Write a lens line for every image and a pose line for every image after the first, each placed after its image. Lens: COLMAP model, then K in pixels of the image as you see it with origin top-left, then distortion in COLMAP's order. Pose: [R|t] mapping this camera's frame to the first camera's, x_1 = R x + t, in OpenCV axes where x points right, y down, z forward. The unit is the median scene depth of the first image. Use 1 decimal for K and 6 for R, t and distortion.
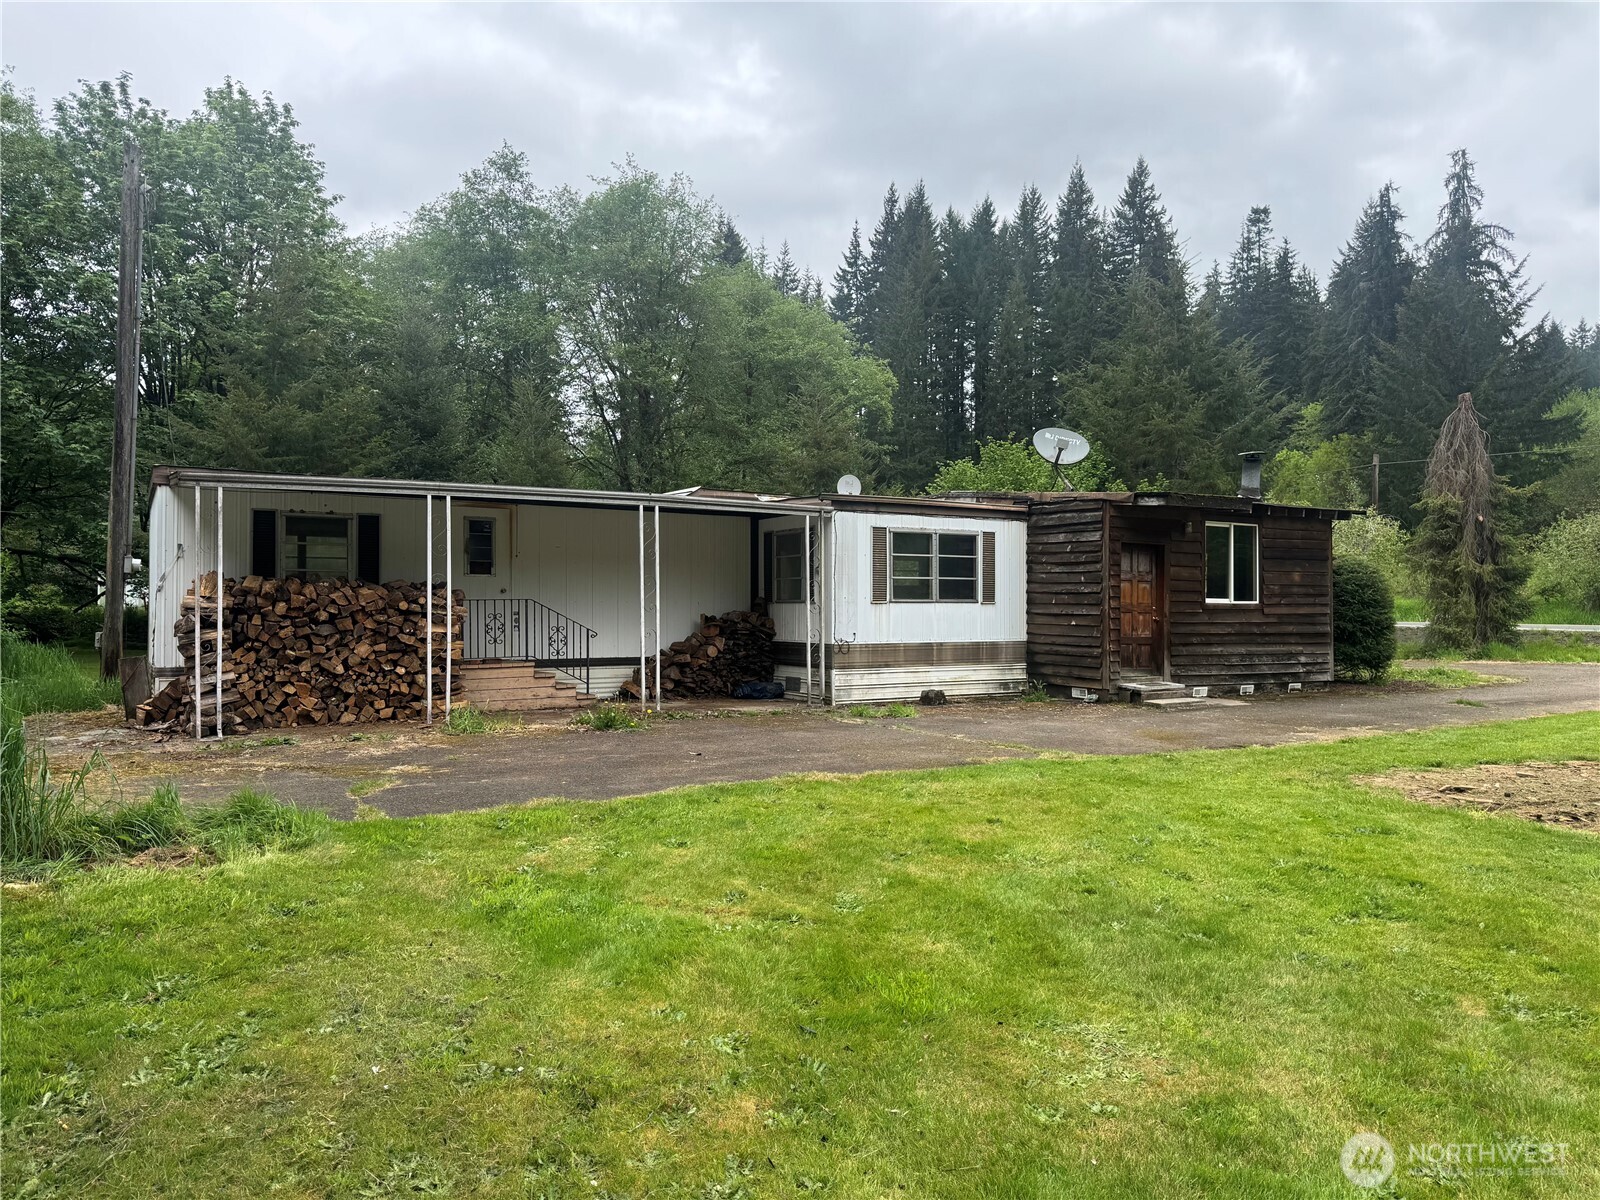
lens RADIAL K [[1100.5, 0, 793.8], [0, 1100.5, 603.4], [0, 0, 1]] dist [0.111605, -0.163189]
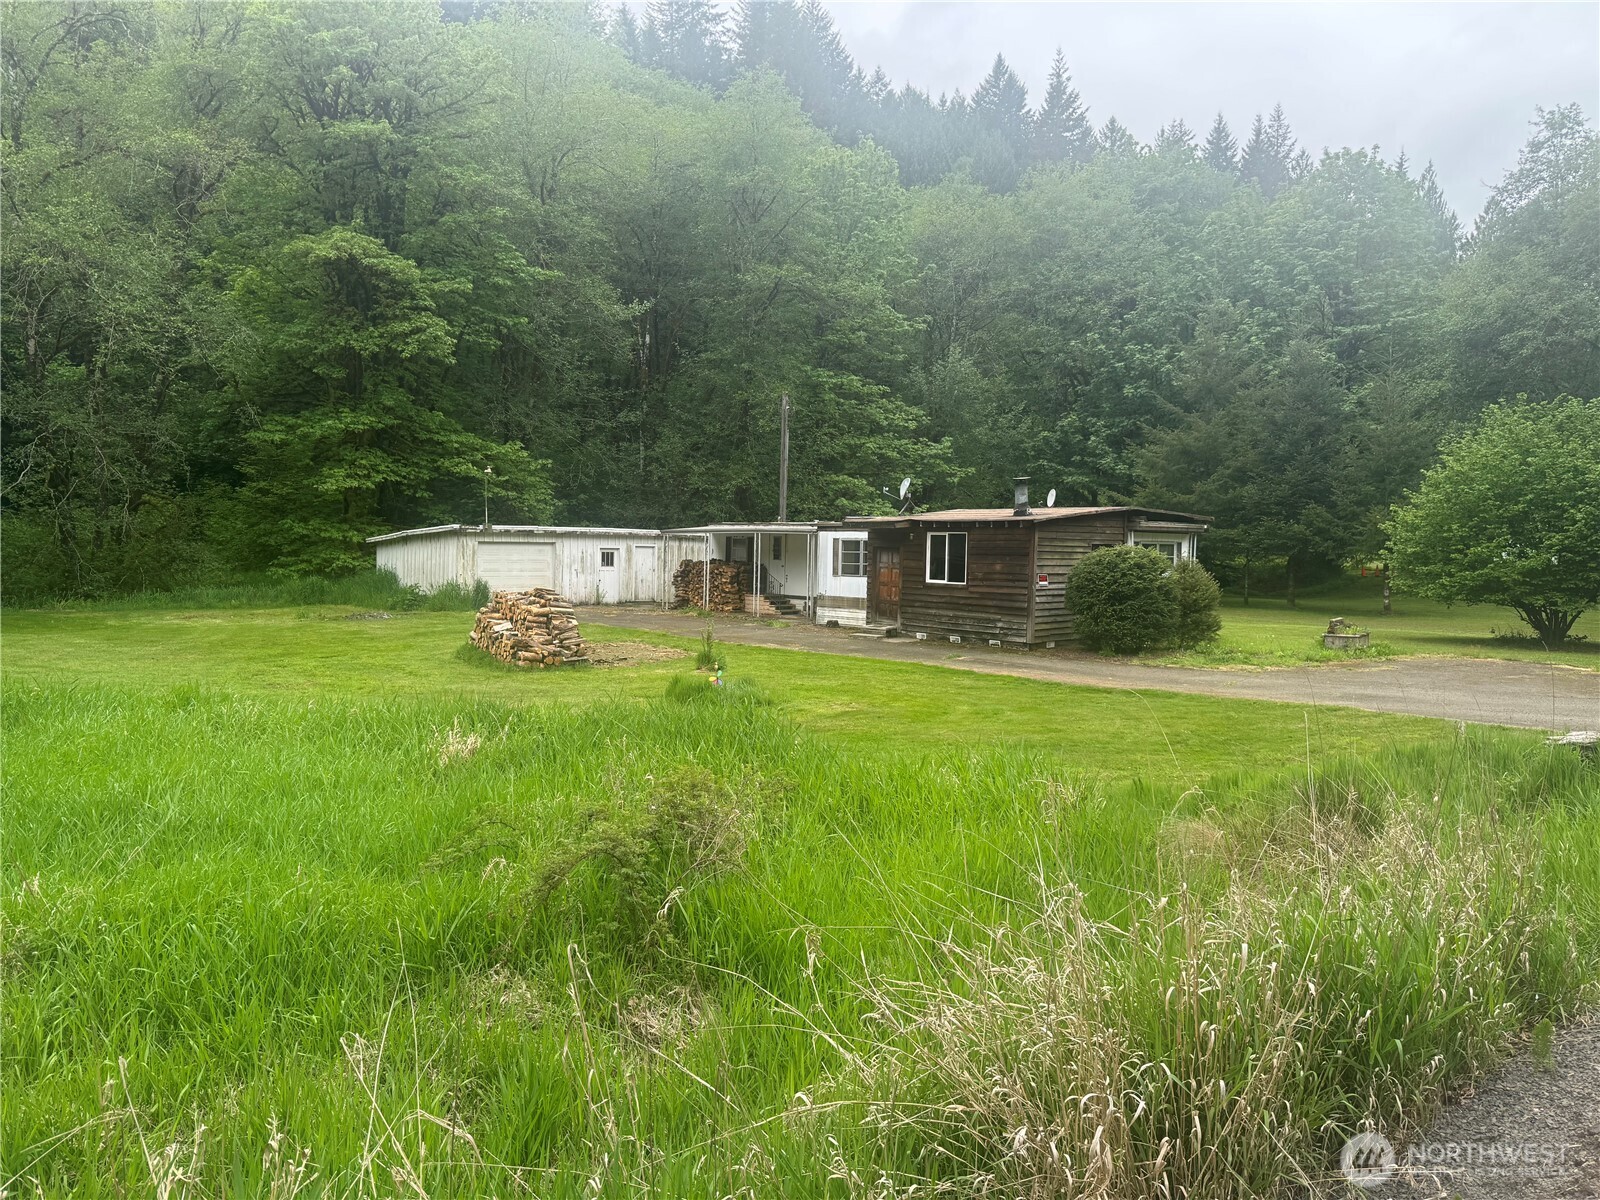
lens RADIAL K [[1100.5, 0, 793.8], [0, 1100.5, 603.4], [0, 0, 1]] dist [0.111605, -0.163189]
pose [[0.211382, 0.056191, -0.975787, 2.485557], [-0.008155, 0.998413, 0.055728, -0.075645], [0.977370, -0.003822, 0.211504, 0.611935]]
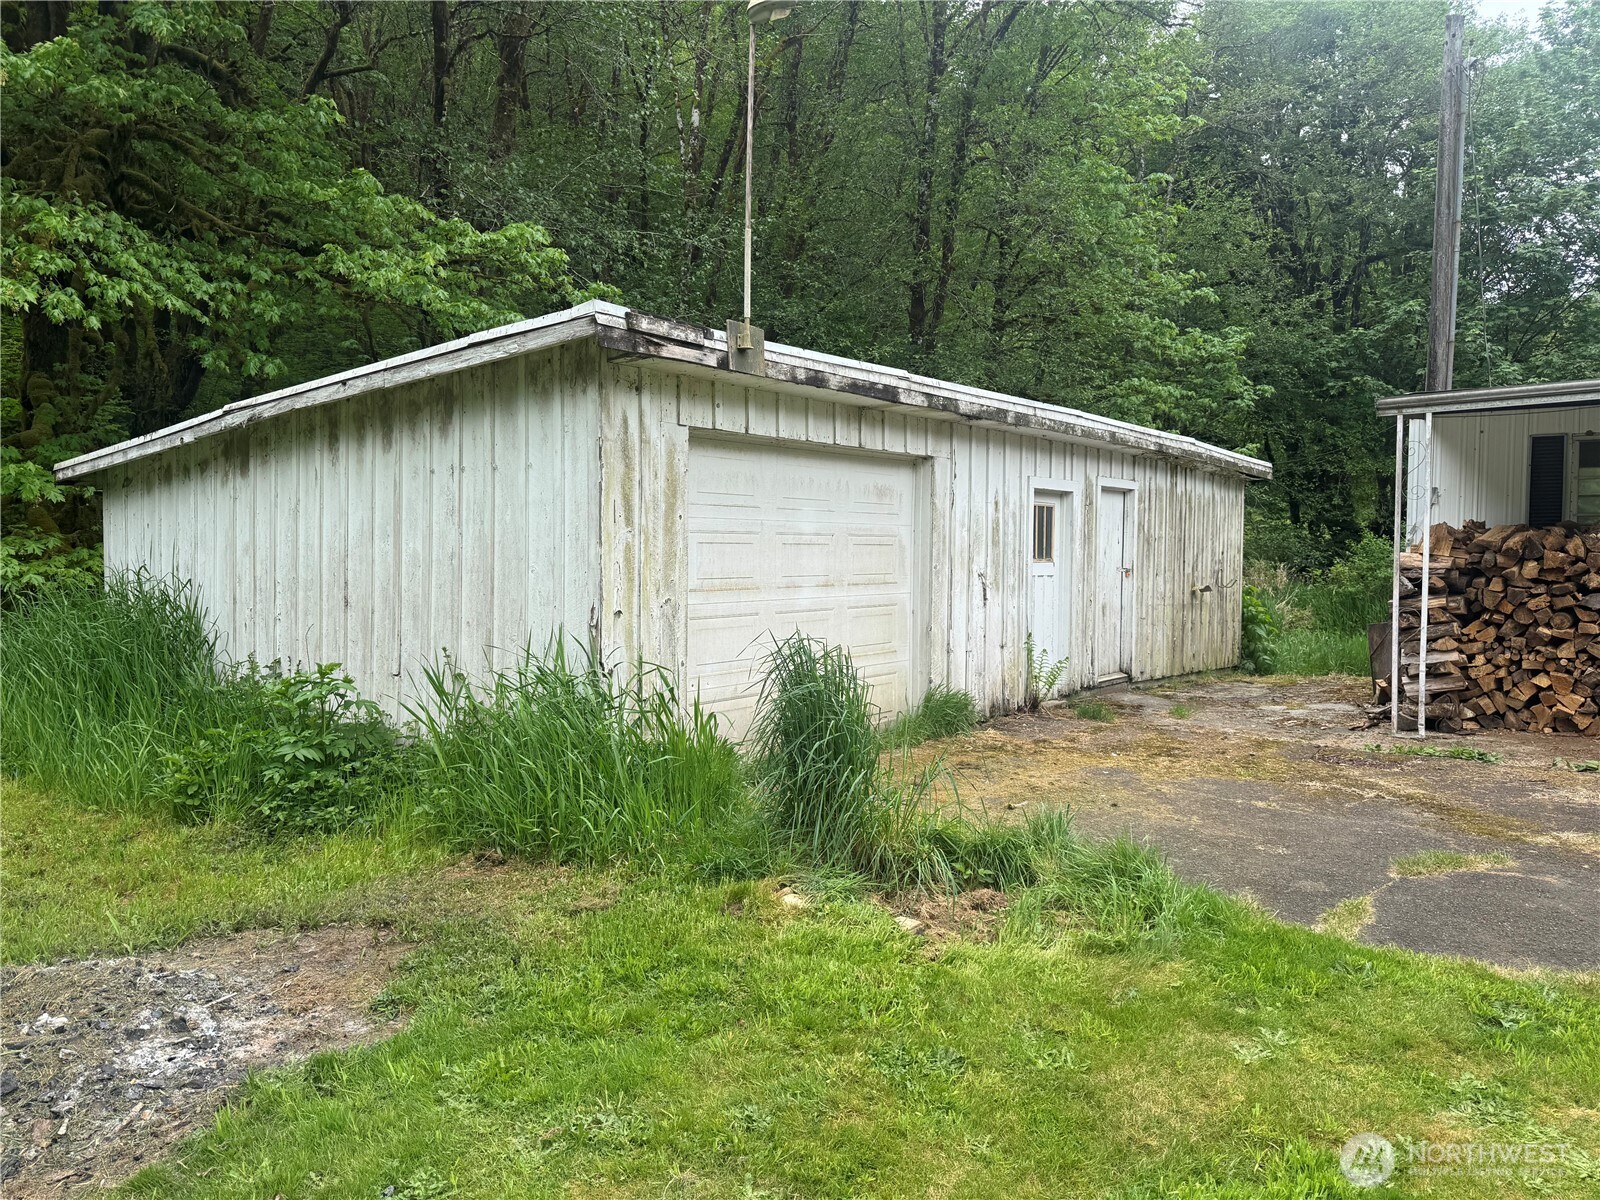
lens RADIAL K [[1100.5, 0, 793.8], [0, 1100.5, 603.4], [0, 0, 1]] dist [0.111605, -0.163189]
pose [[0.374558, 0.047620, -0.925980, 0.038659], [0.004688, 0.998570, 0.053250, -0.014488], [0.927191, -0.024286, 0.373800, 0.274638]]
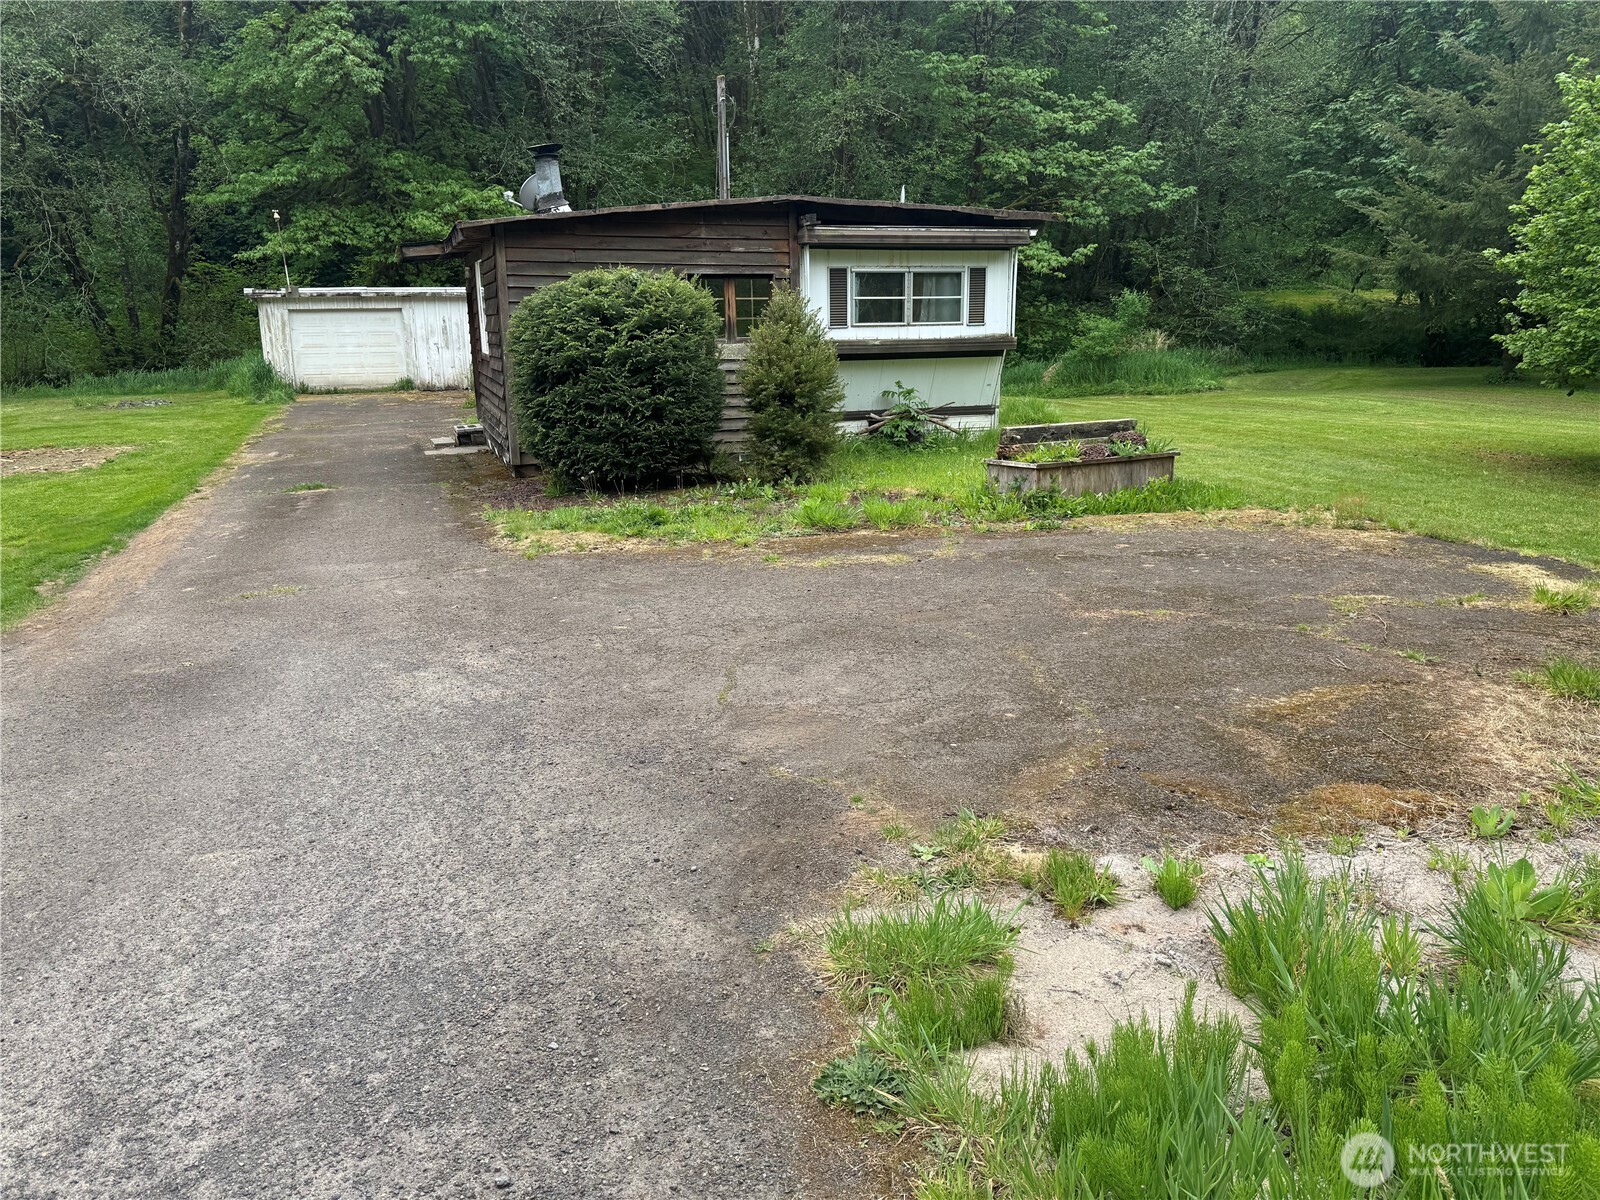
lens RADIAL K [[1117.5, 0, 800.0], [0, 1117.5, 600.0], [0, 0, 1]] dist [0.007862, 0.000132]
pose [[-0.180168, 0.242620, -0.953244, 1.691627], [0.018656, 0.969772, 0.243300, -0.030271], [0.983459, 0.026052, -0.179248, 1.889030]]
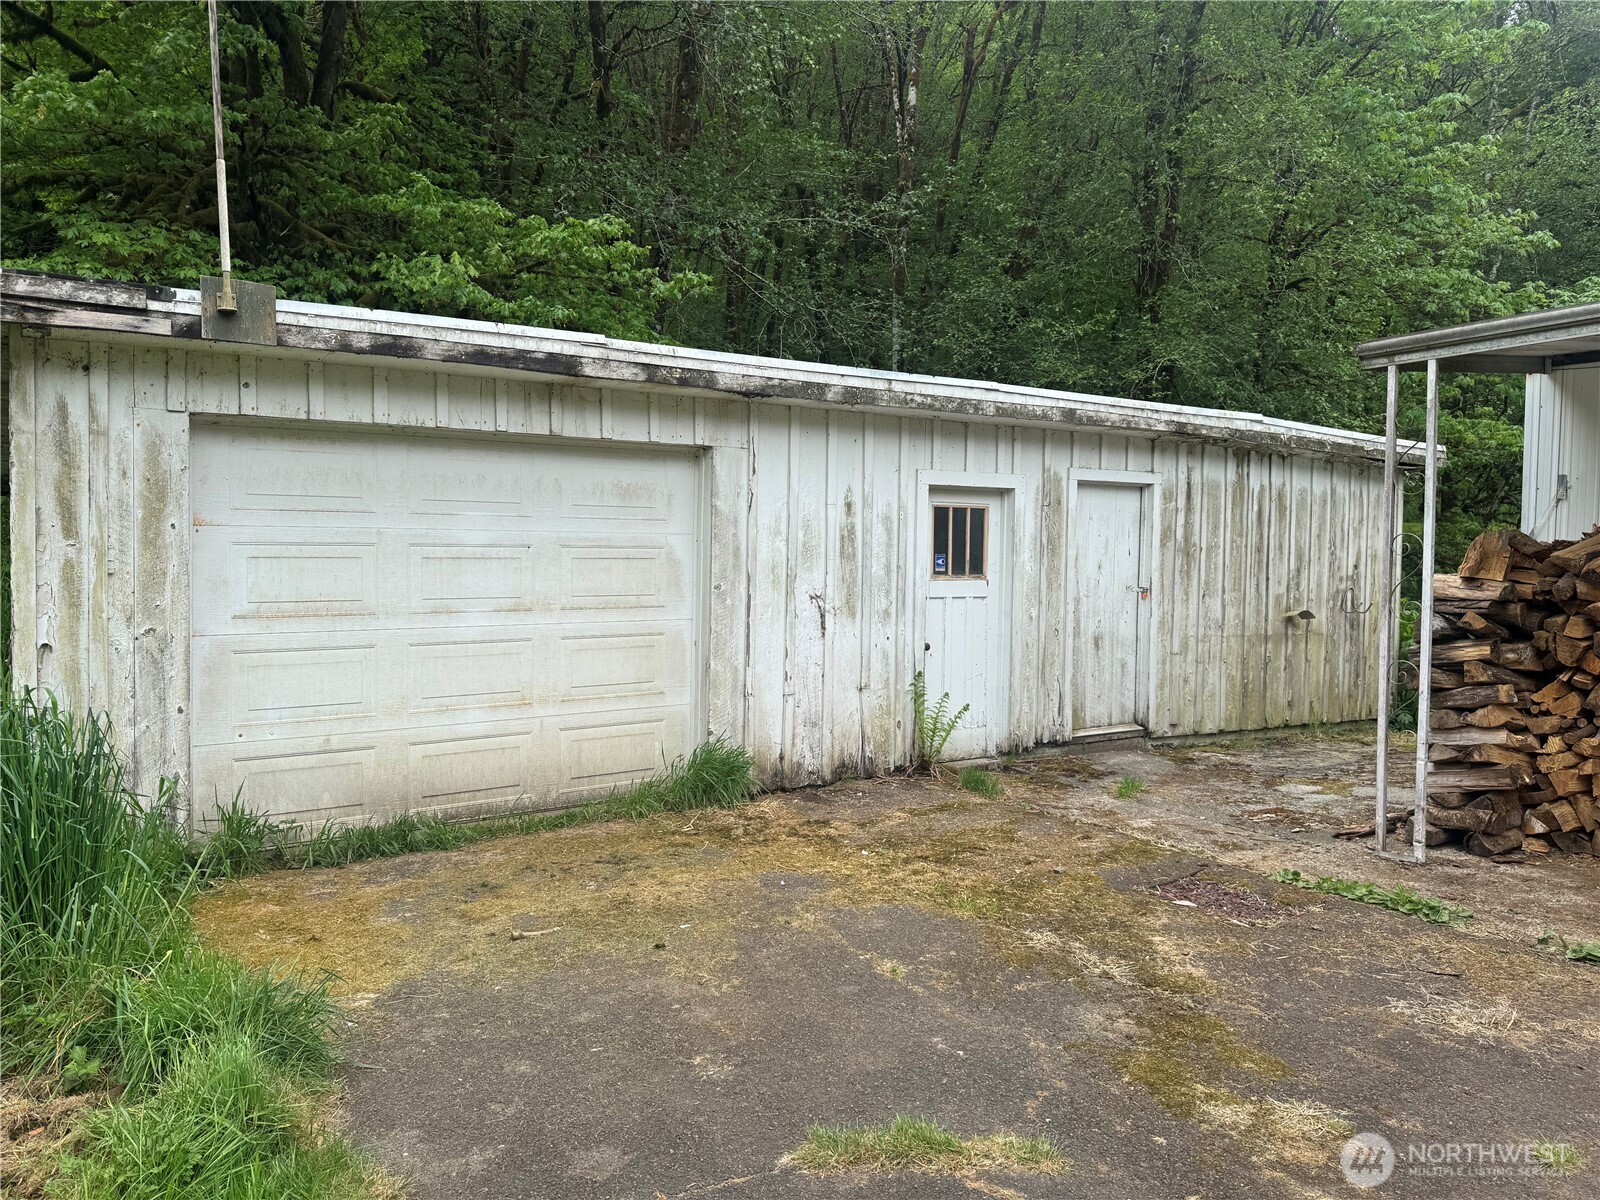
lens RADIAL K [[1100.5, 0, 793.8], [0, 1100.5, 603.4], [0, 0, 1]] dist [0.111605, -0.163189]
pose [[0.062011, 0.050782, -0.996783, -0.028127], [0.001773, 0.998698, 0.050990, -0.019671], [0.998074, -0.004929, 0.061840, 0.621526]]
